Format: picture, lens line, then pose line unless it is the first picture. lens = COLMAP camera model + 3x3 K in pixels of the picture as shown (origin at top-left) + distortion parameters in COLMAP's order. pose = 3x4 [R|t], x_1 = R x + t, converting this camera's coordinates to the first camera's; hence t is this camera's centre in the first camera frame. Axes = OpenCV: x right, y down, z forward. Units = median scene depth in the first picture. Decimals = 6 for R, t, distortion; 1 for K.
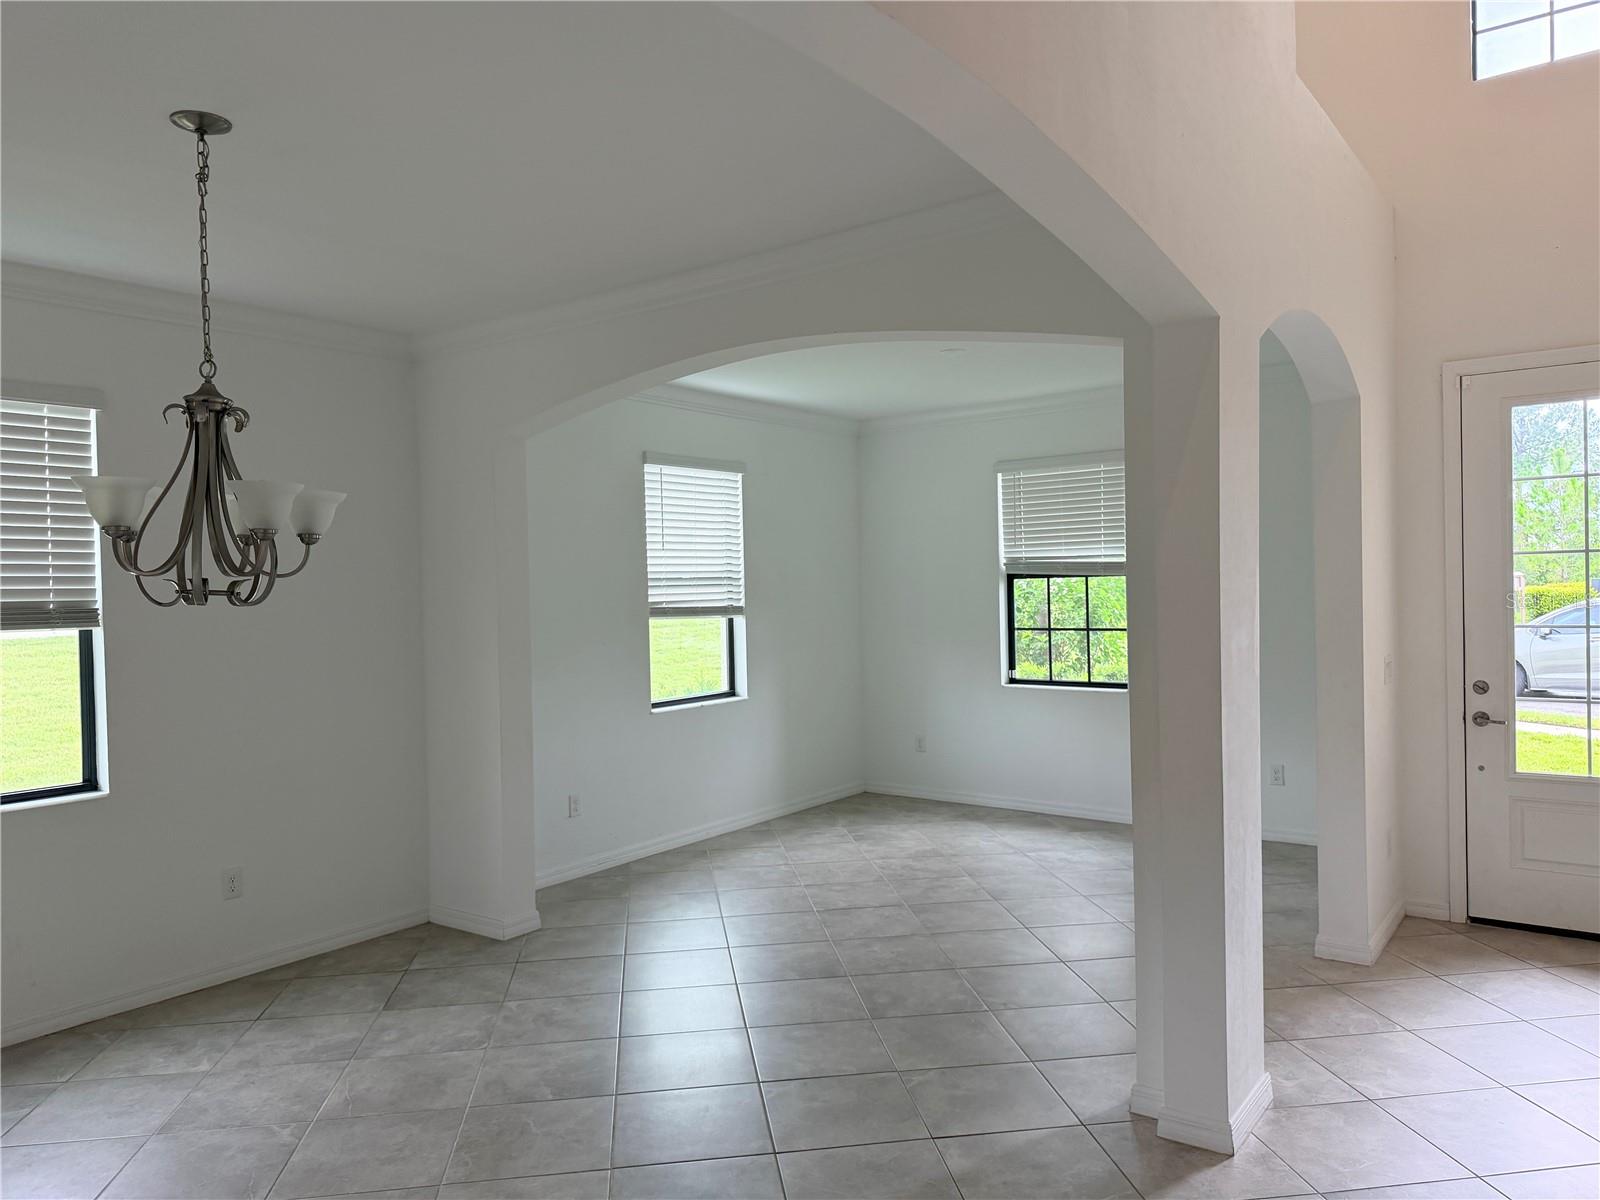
lens RADIAL K [[1108.8, 0, 800.0], [0, 1108.8, 600.0], [0, 0, 1]] dist [0.006677, -0.005373]
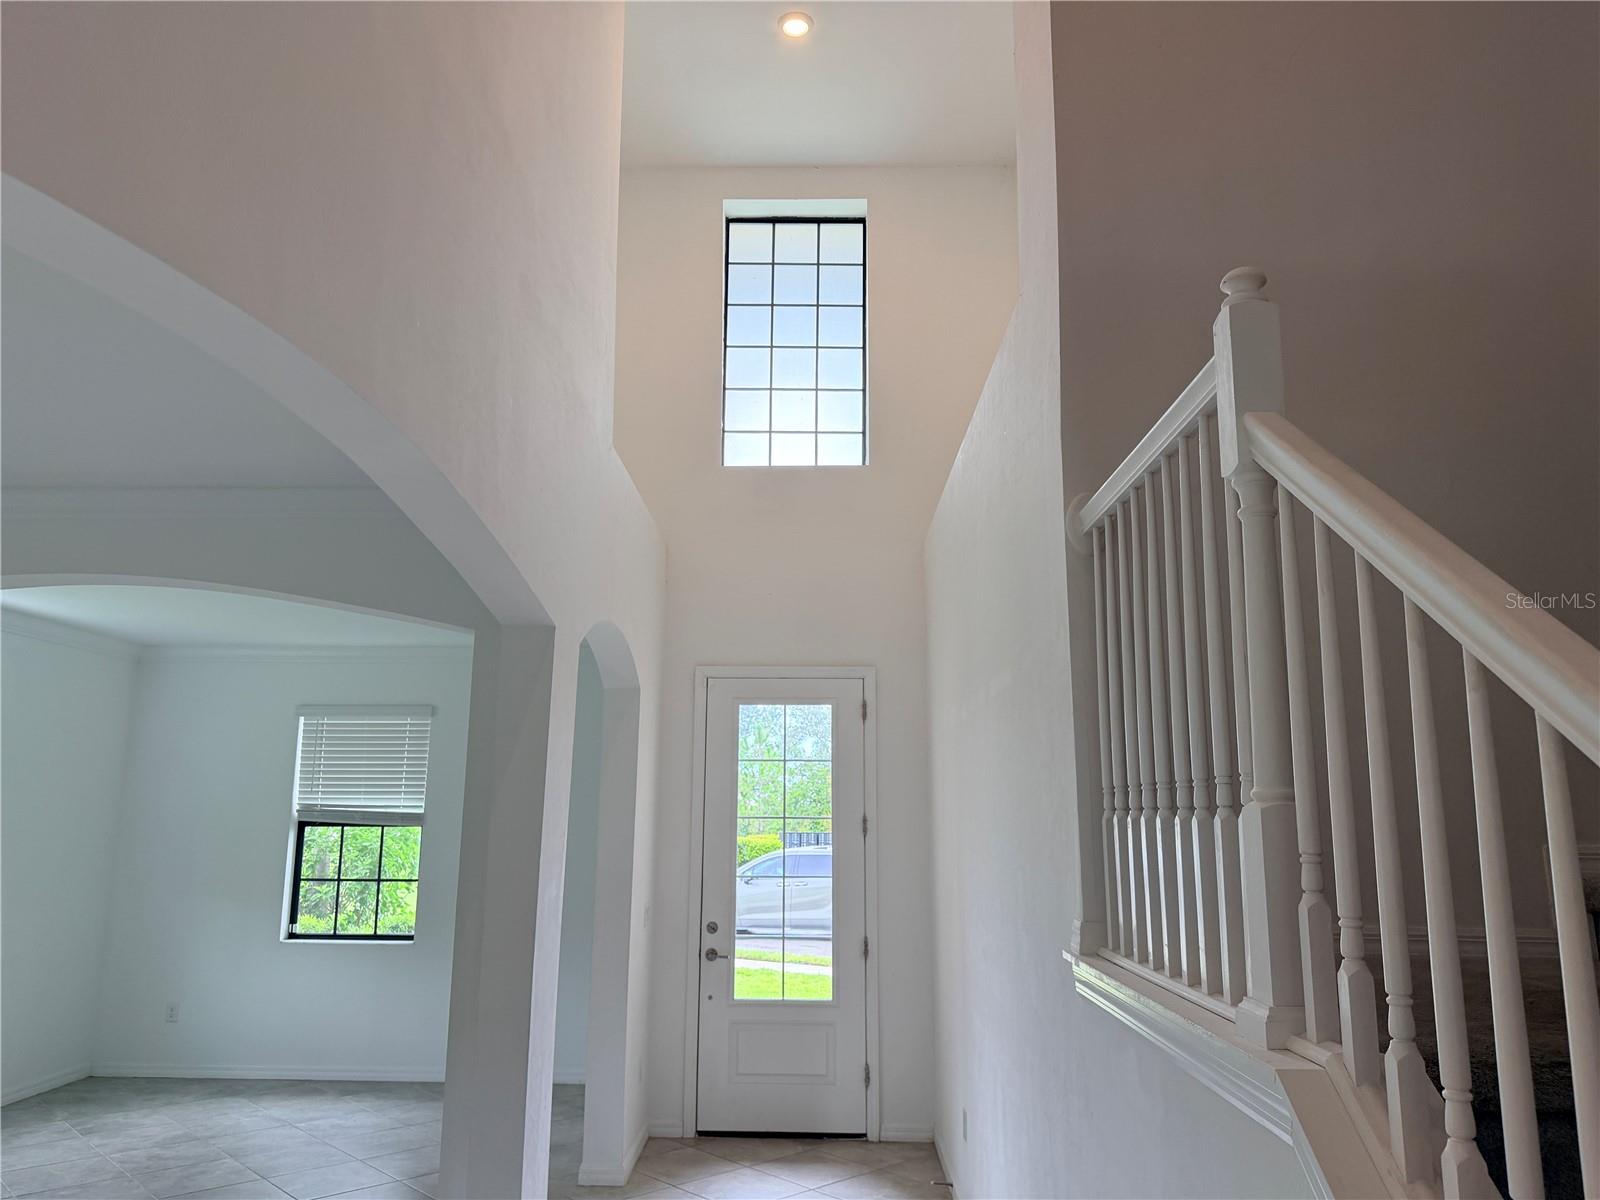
lens RADIAL K [[1234.3, 0, 796.0], [0, 1234.3, 554.2], [0, 0, 1]] dist [-0.006984, 0.002906]
pose [[0.806899, 0.148922, 0.571608, -0.122298], [-0.013995, 0.972245, -0.233546, -0.004947], [-0.590523, 0.180448, 0.786588, -0.161899]]
